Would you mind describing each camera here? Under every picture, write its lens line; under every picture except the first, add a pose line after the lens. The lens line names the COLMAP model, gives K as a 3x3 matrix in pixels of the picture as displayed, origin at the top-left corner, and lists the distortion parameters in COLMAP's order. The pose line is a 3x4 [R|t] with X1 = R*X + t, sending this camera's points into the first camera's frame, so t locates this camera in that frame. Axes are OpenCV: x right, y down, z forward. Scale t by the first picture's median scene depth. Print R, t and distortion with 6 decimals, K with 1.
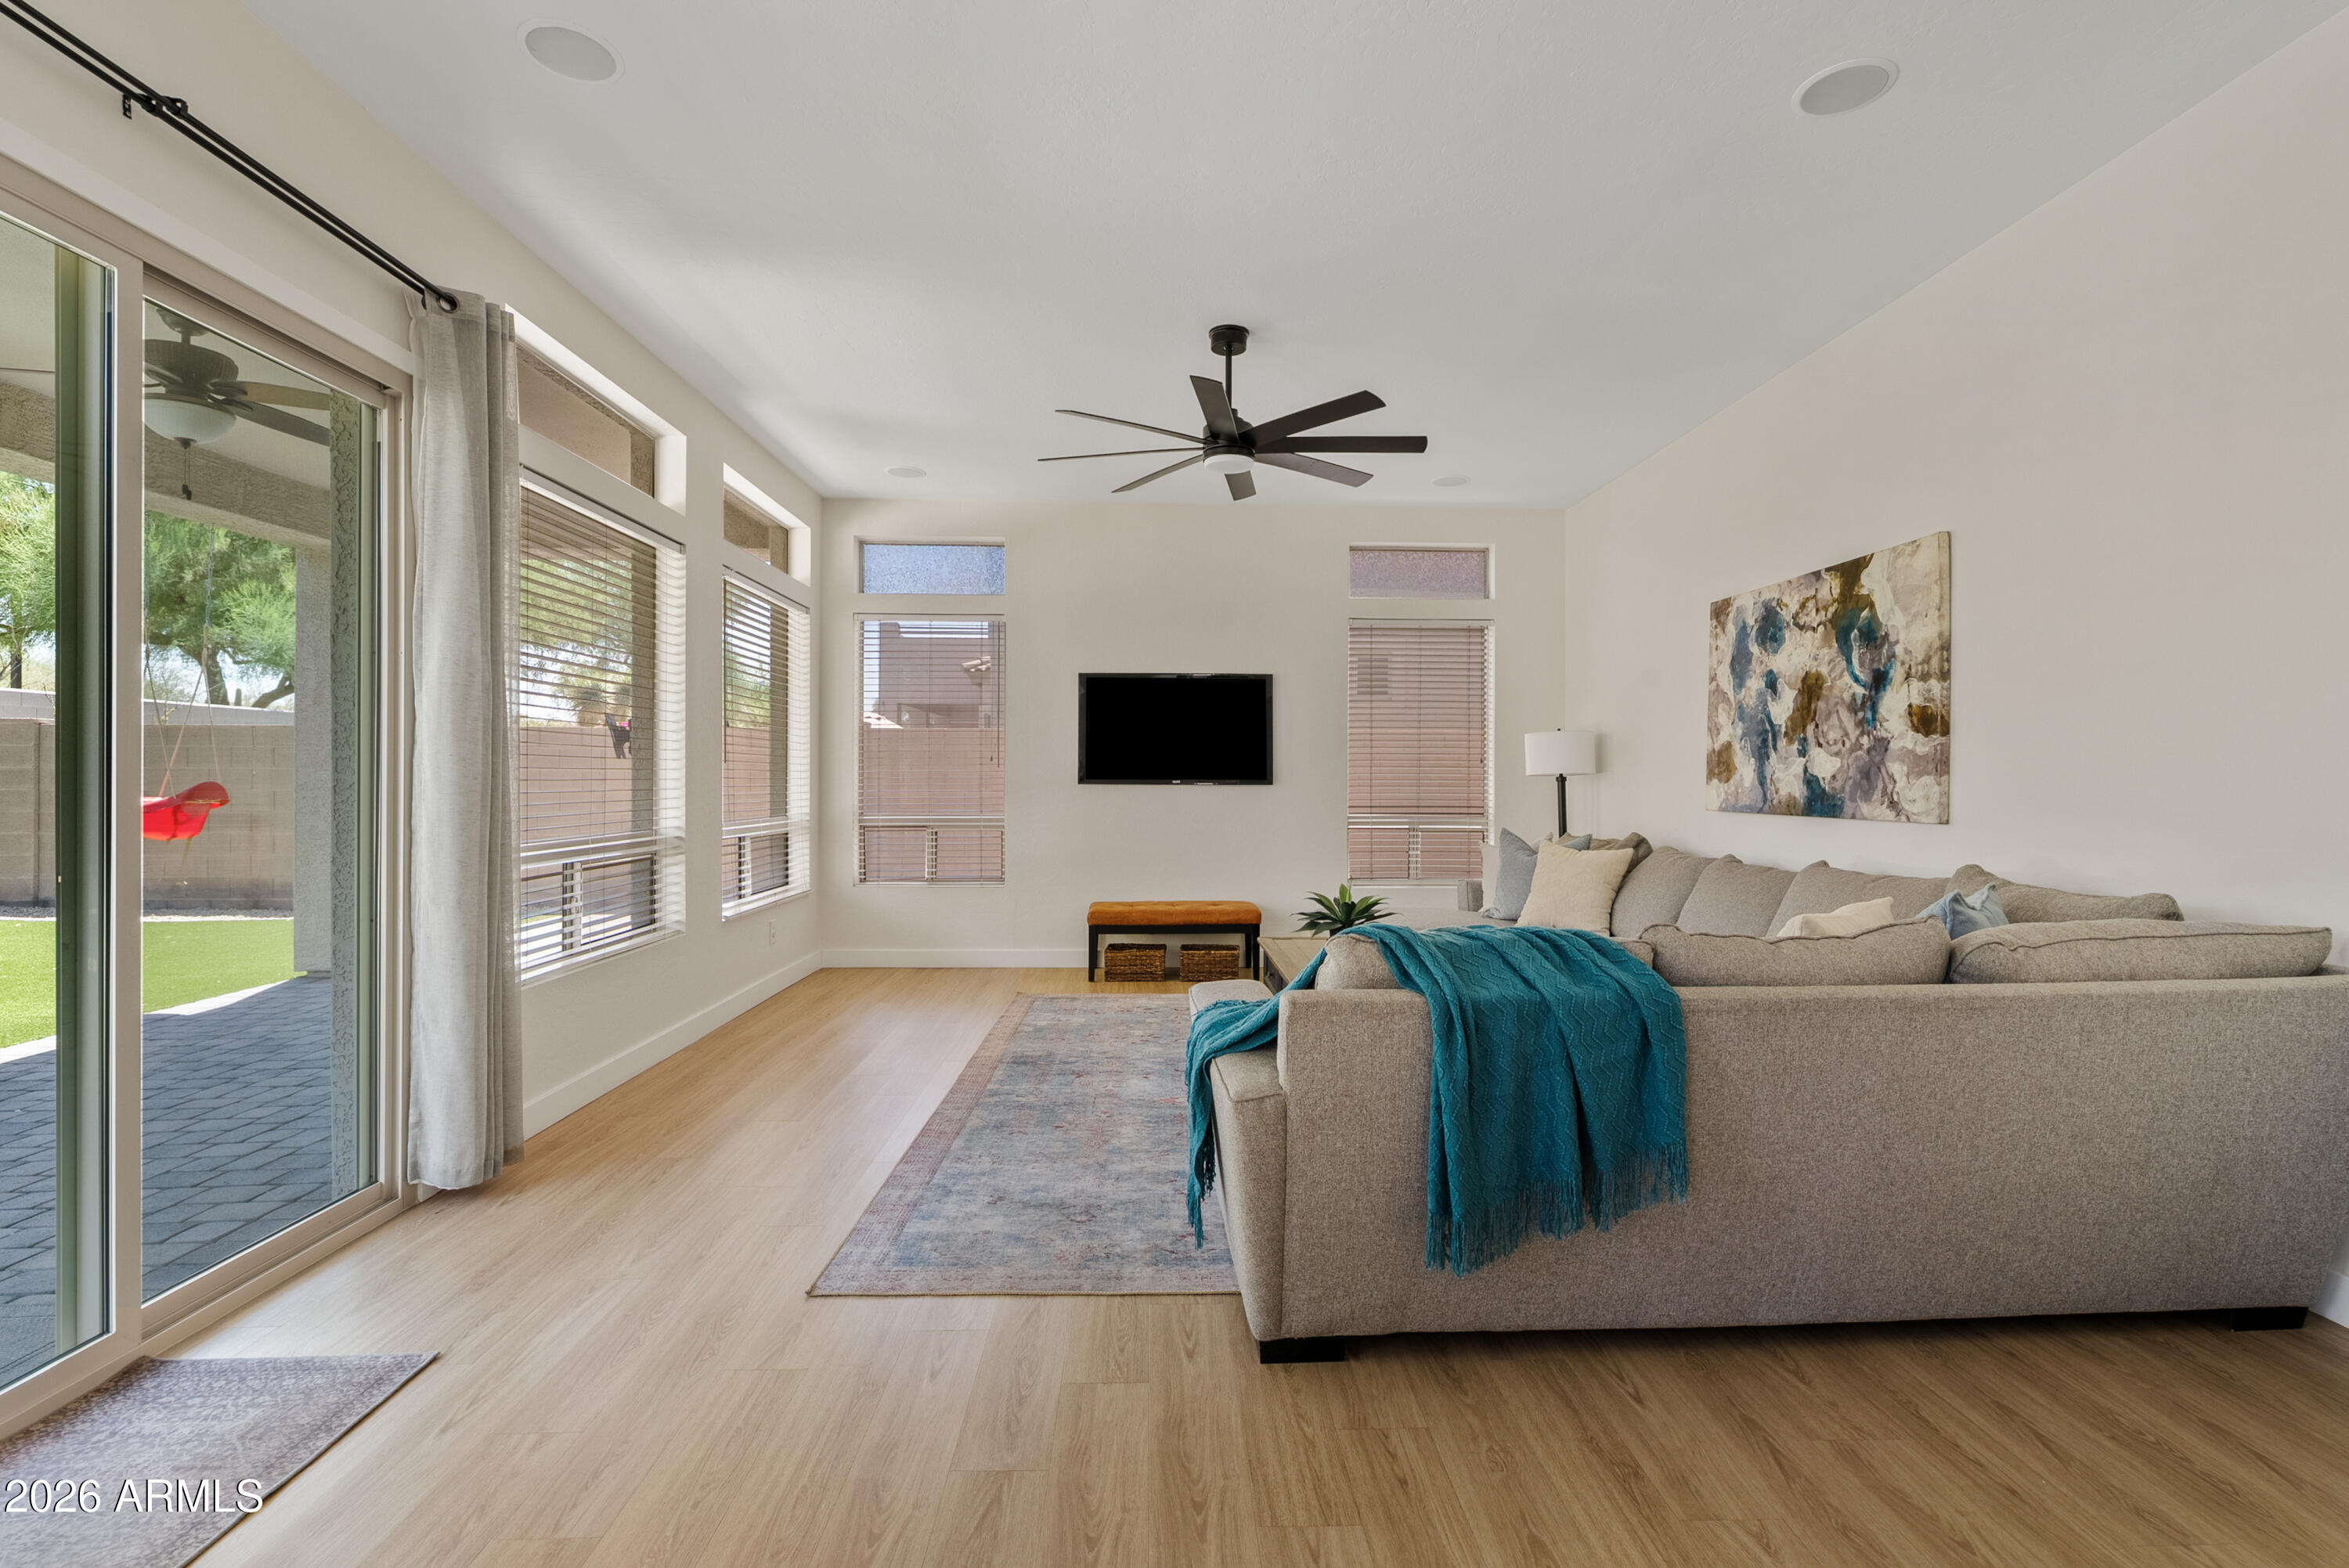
lens RADIAL K [[1076.8, 0, 1179.0], [0, 1076.8, 787.9], [0, 0, 1]] dist [-0.007055, 0.004047]
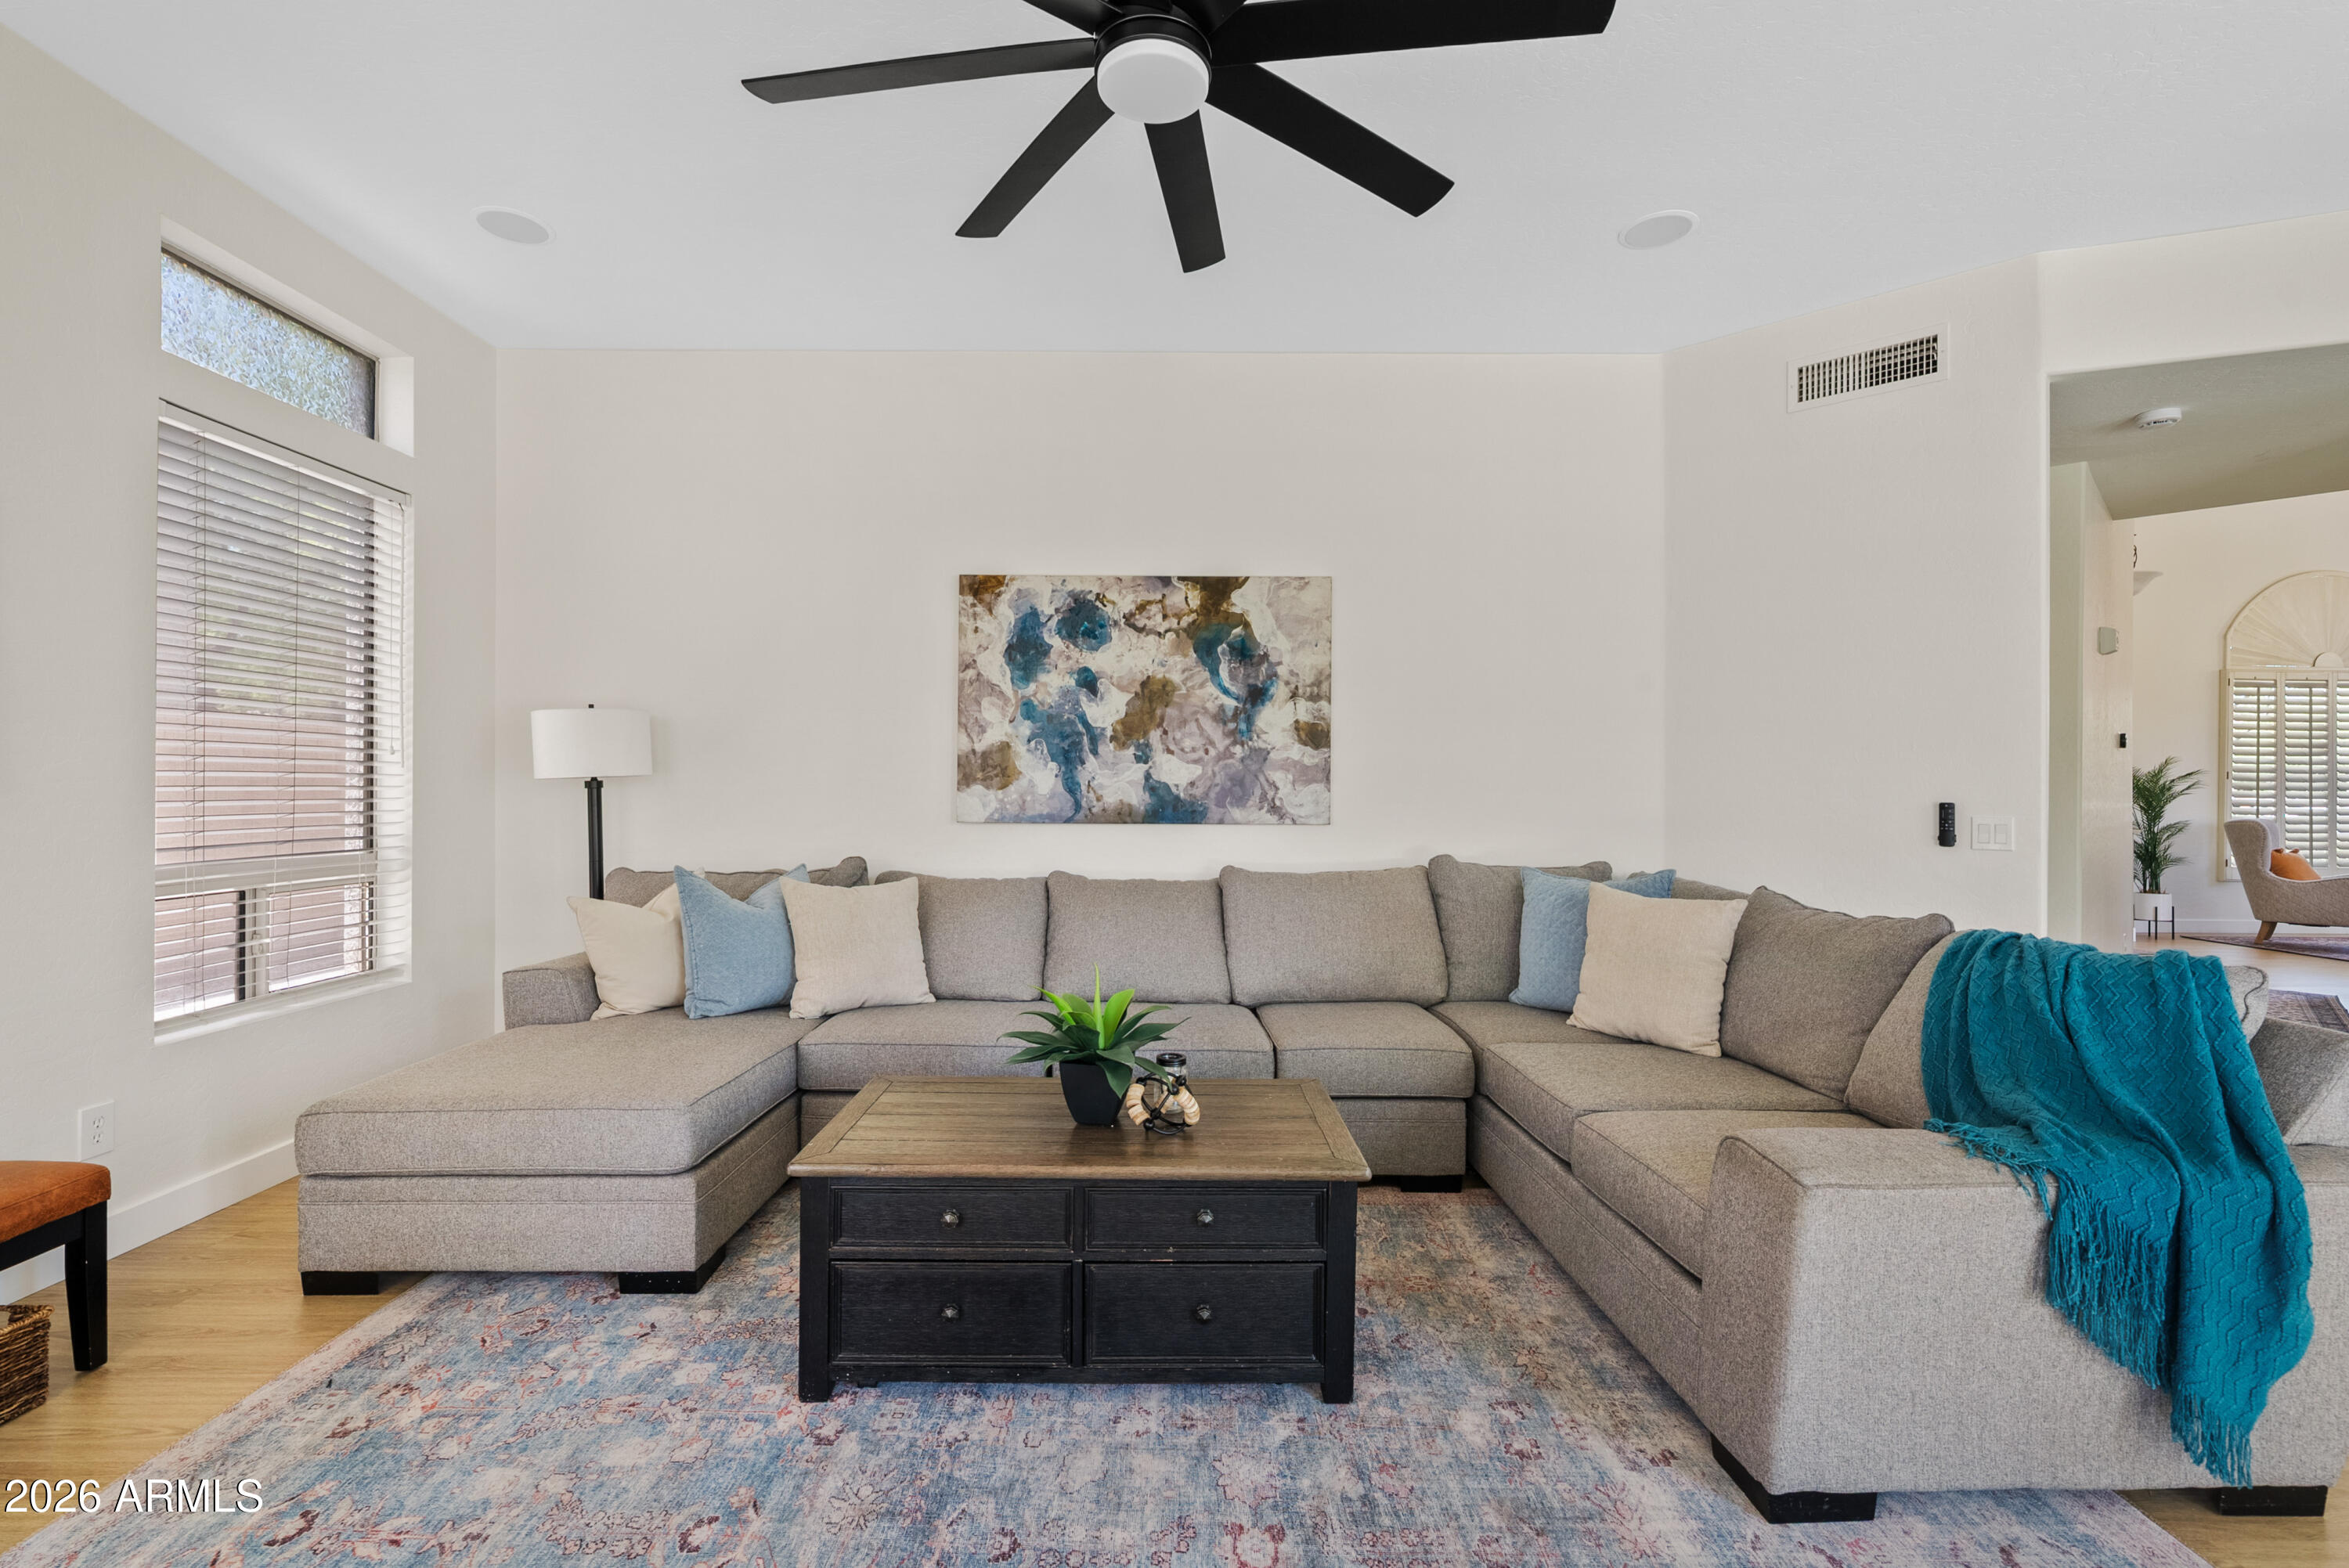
lens RADIAL K [[1076.8, 0, 1173.8], [0, 1076.8, 786.2], [0, 0, 1]] dist [-0.007055, 0.004047]
pose [[0.016631, -0.004887, 0.999850, -0.399062], [0.005290, 0.999974, 0.004800, -0.012503], [-0.999848, 0.005210, 0.016657, 0.966515]]
